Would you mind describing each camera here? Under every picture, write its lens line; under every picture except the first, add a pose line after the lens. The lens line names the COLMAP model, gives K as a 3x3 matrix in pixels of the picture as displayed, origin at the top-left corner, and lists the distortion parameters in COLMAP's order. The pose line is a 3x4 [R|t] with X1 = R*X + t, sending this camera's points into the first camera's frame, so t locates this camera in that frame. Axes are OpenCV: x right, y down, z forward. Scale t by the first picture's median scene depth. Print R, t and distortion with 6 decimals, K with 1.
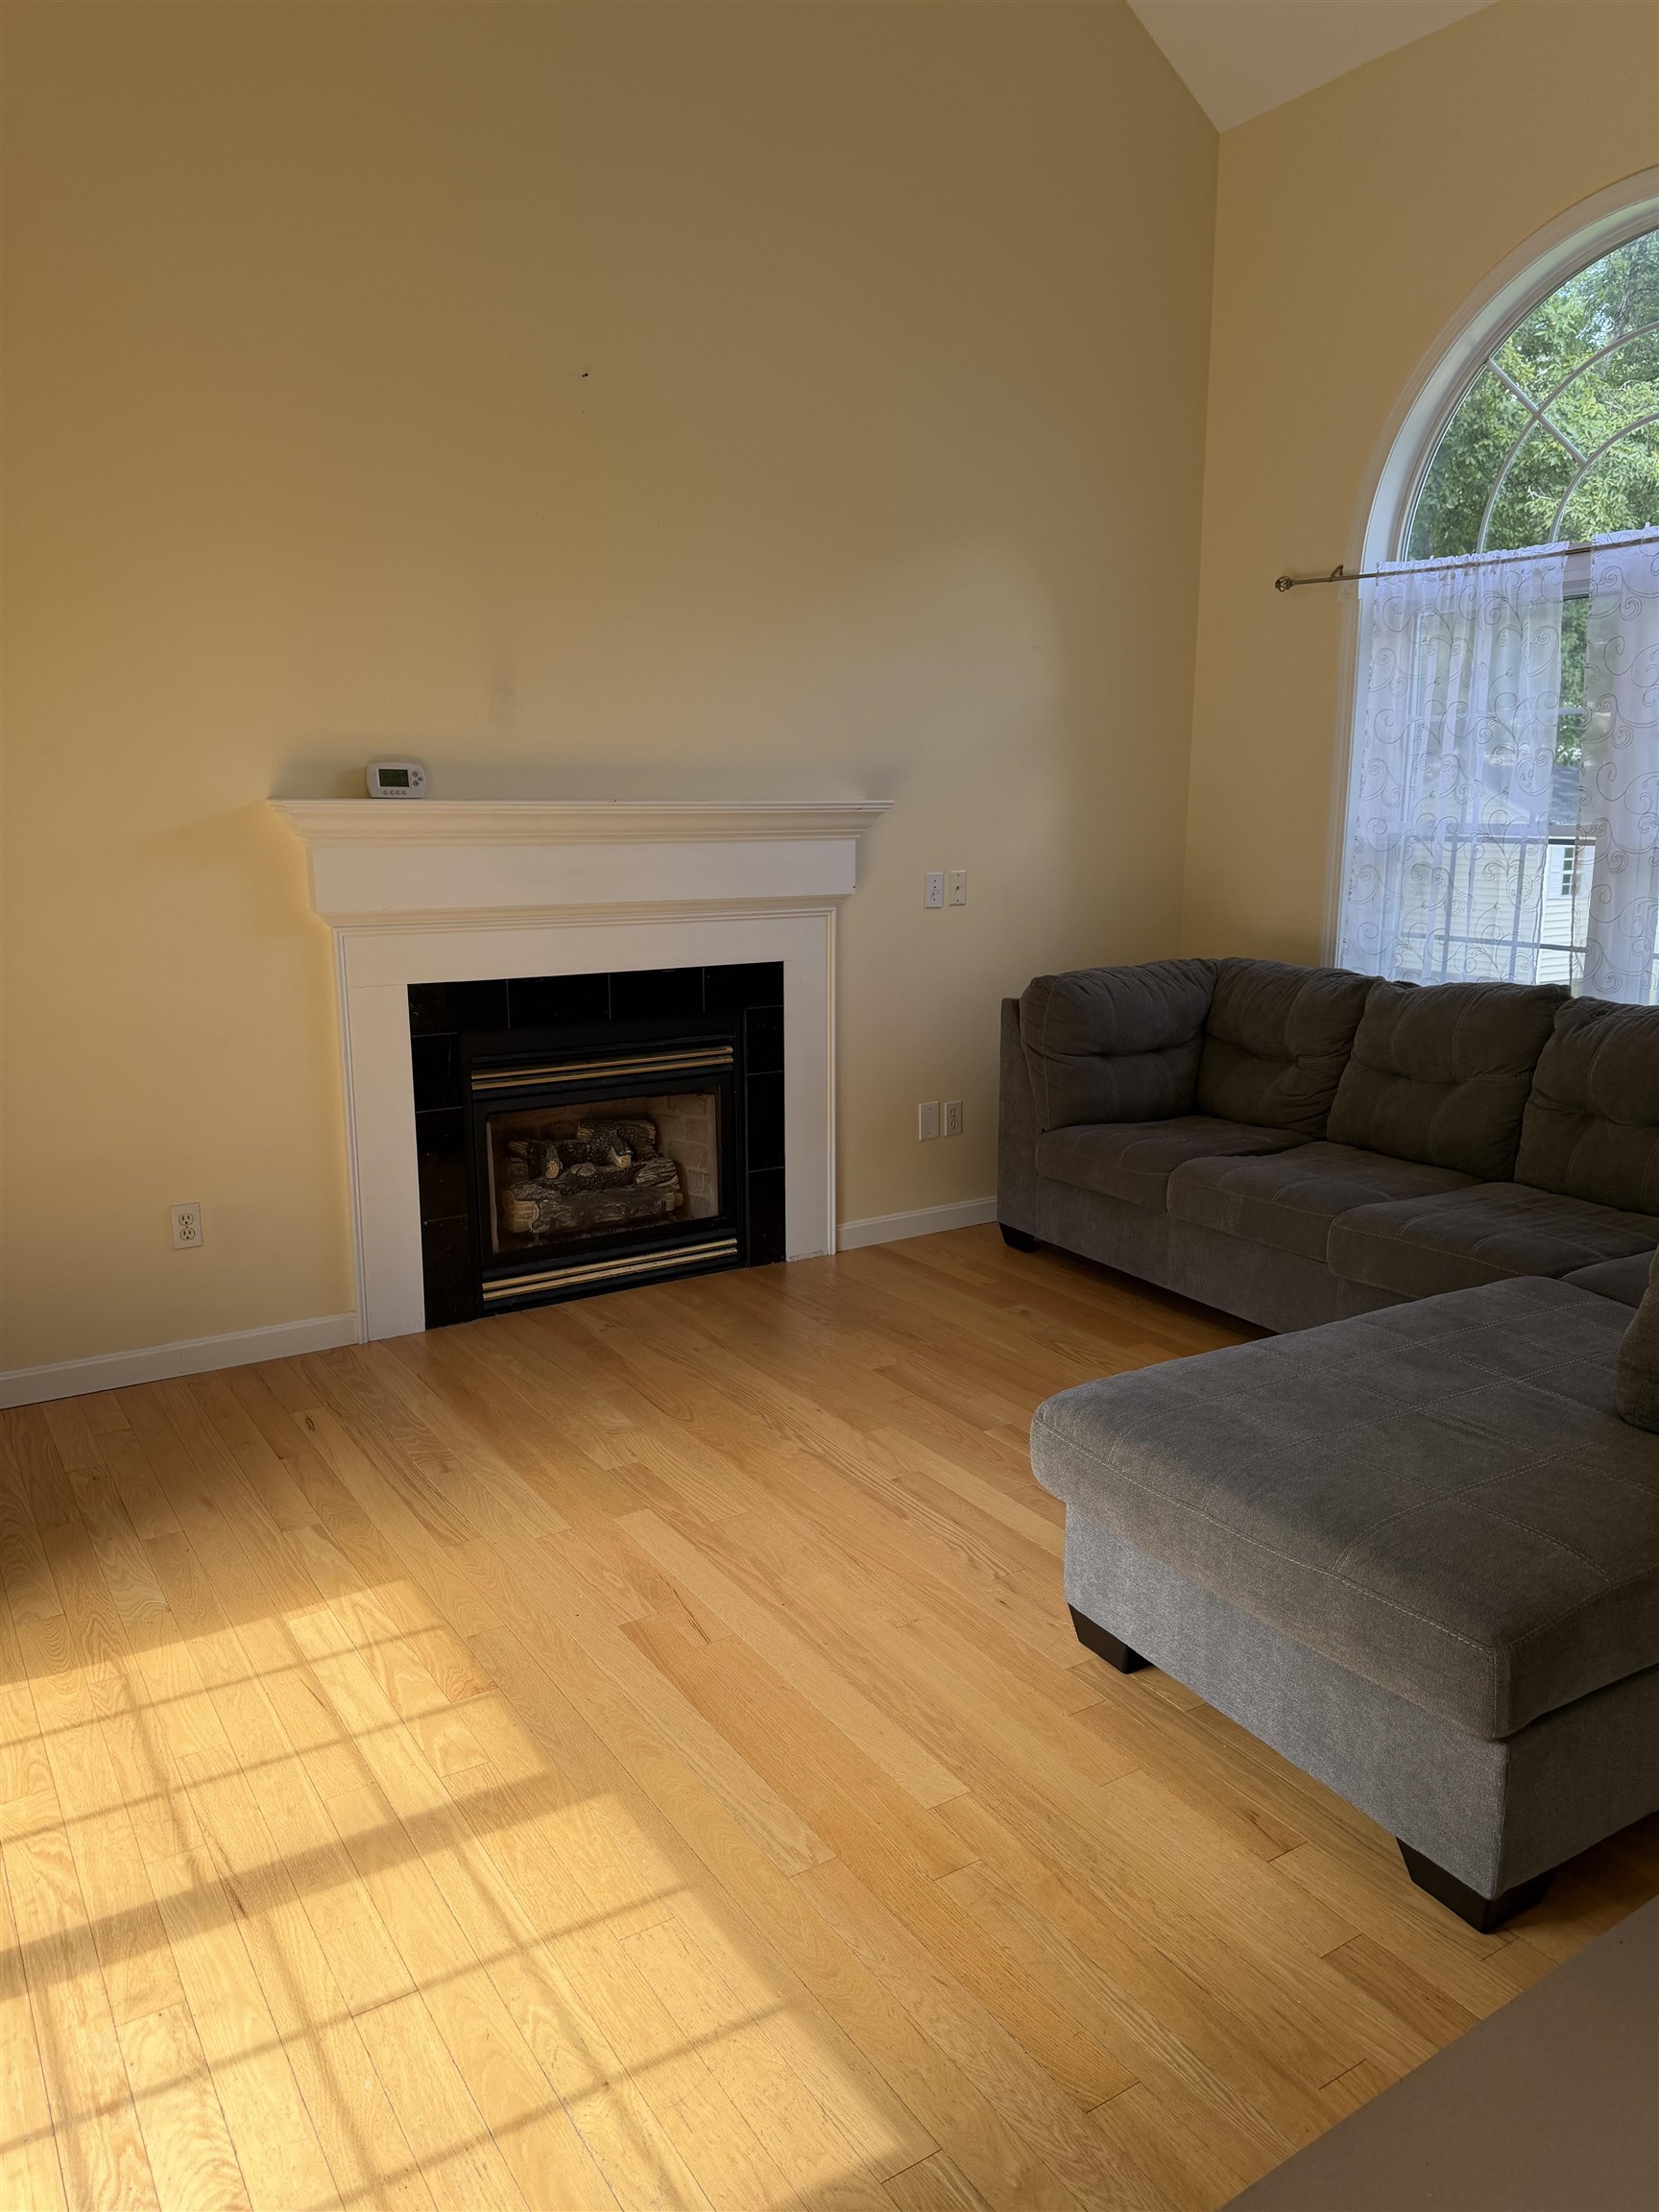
lens RADIAL K [[1559.3, 0, 826.0], [0, 1559.3, 1122.6], [0, 0, 1]] dist [0.017071, -0.007689]
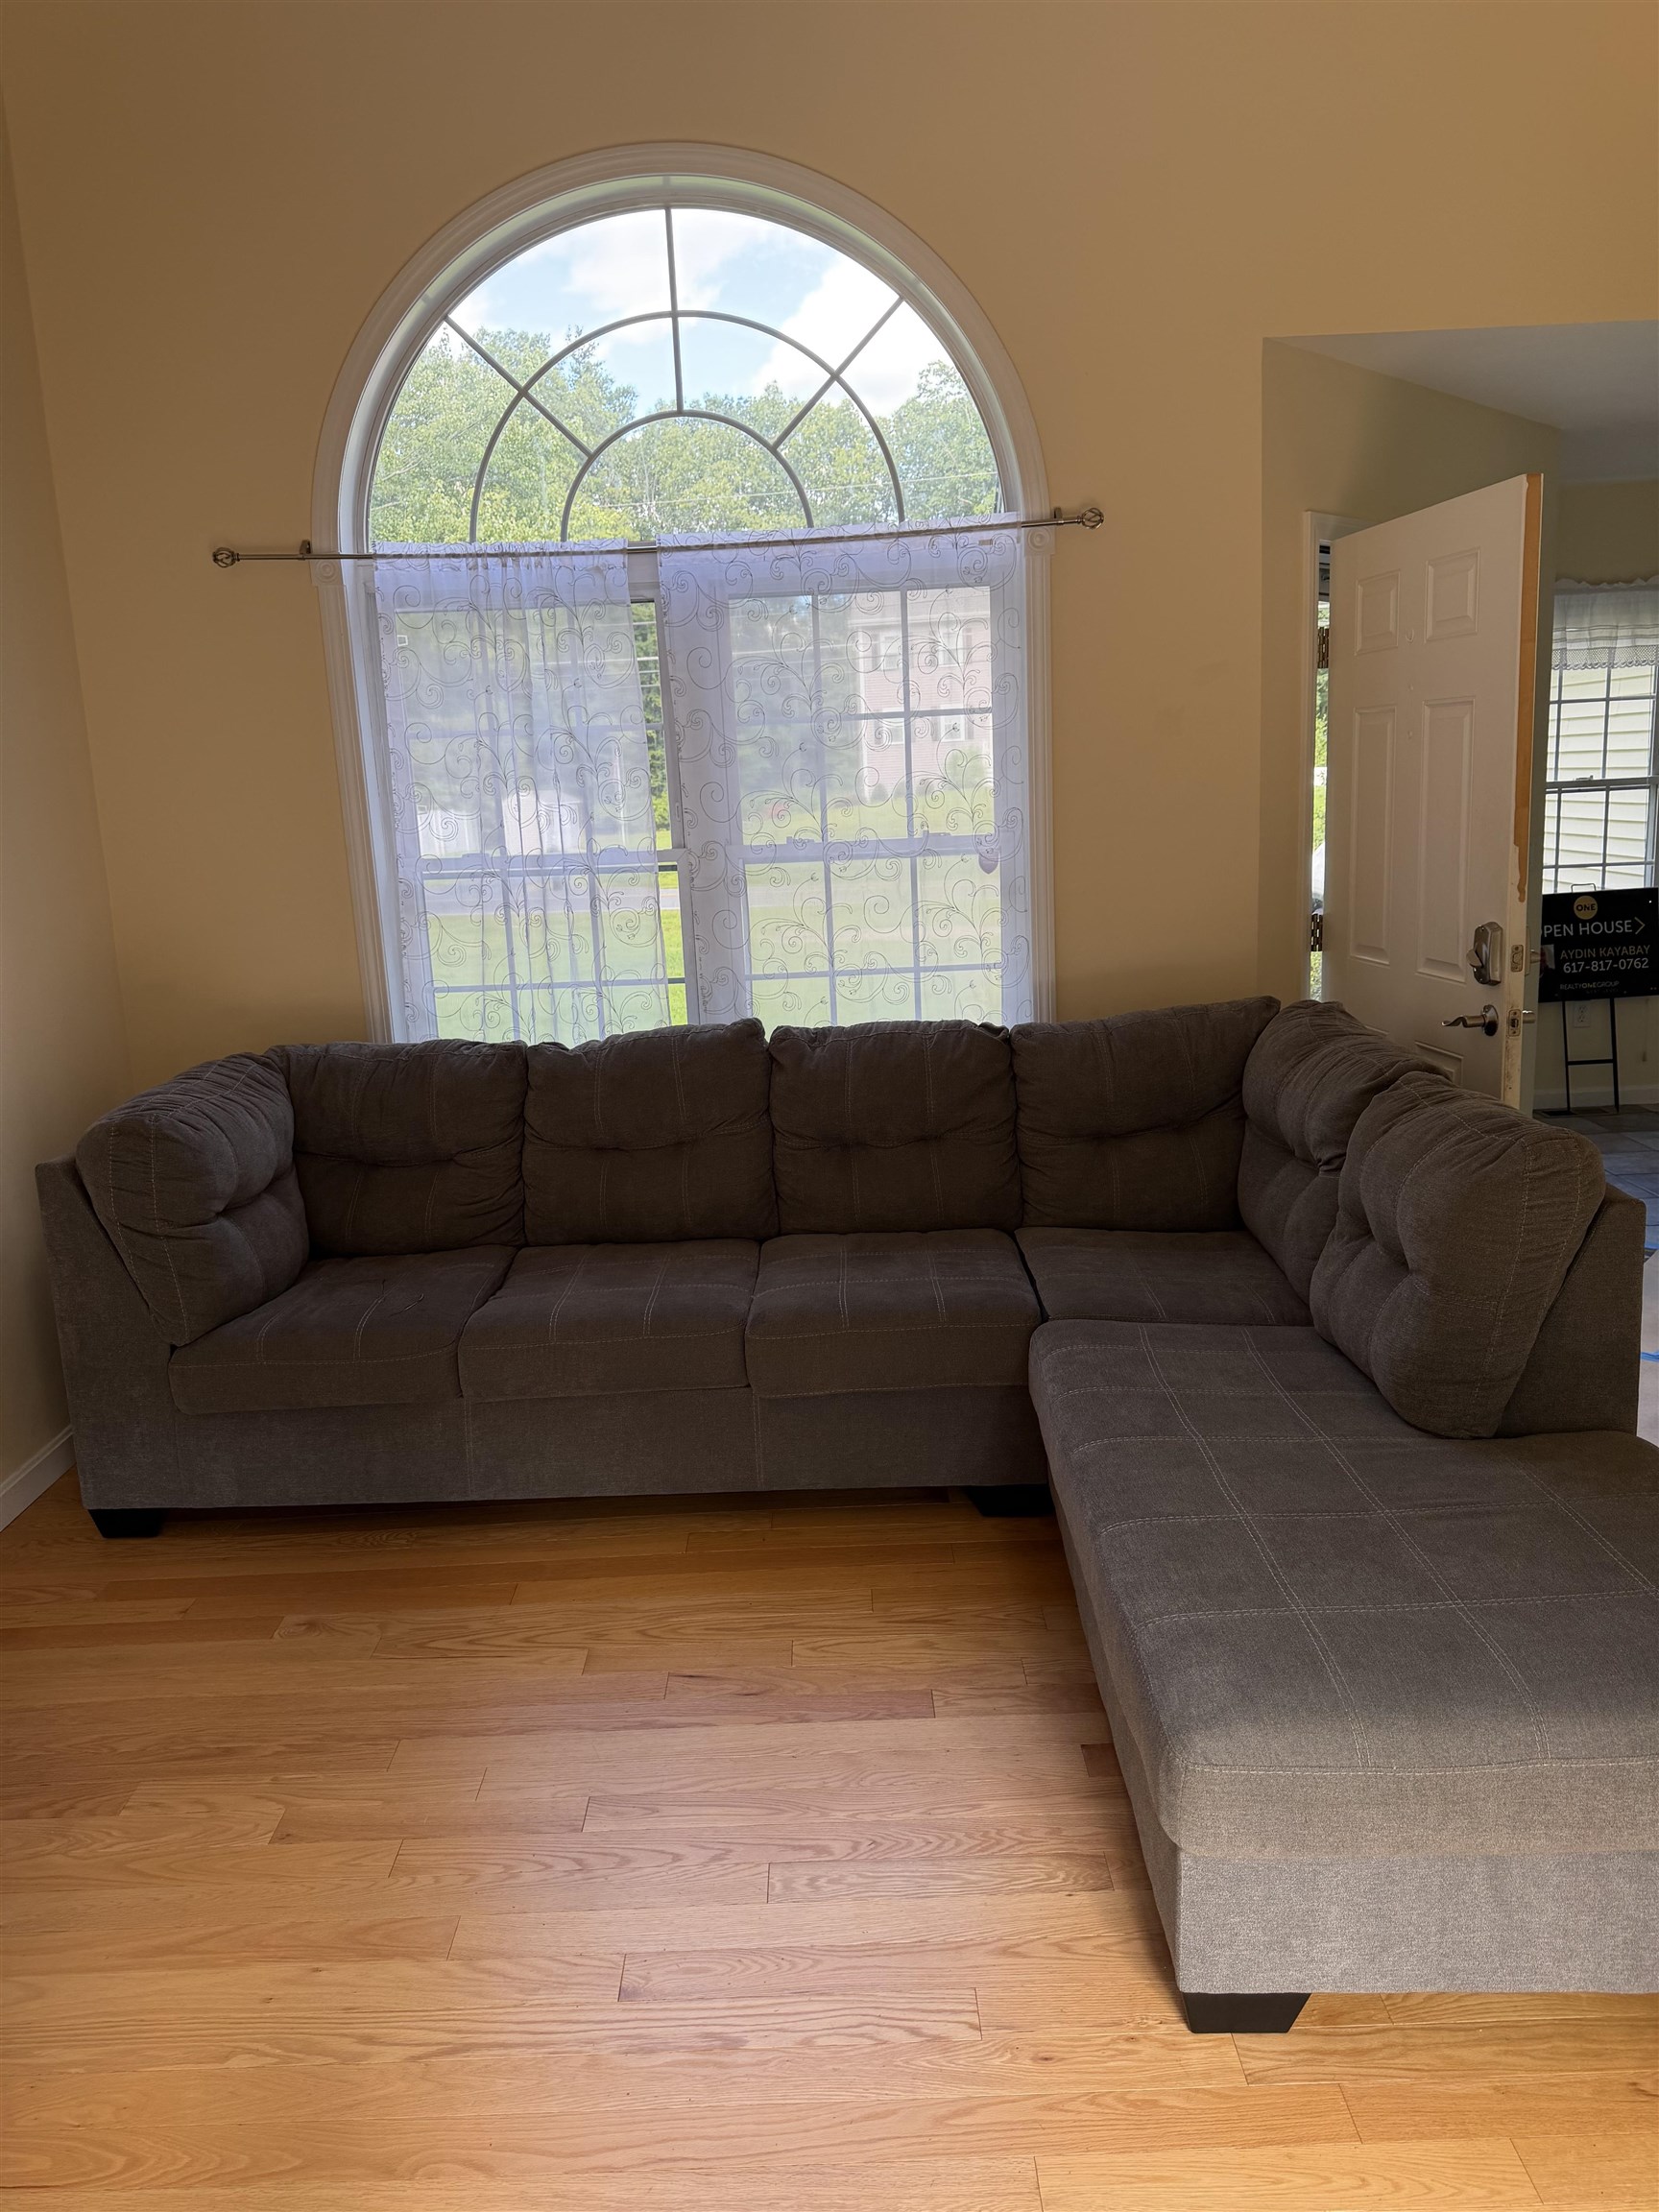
lens RADIAL K [[1559.3, 0, 838.7], [0, 1559.3, 1083.8], [0, 0, 1]] dist [0.017071, -0.007689]
pose [[0.529751, -0.185337, 0.827656, -0.257946], [0.217011, 0.972969, 0.078976, -0.103308], [-0.819920, 0.137773, 0.555652, 0.418856]]
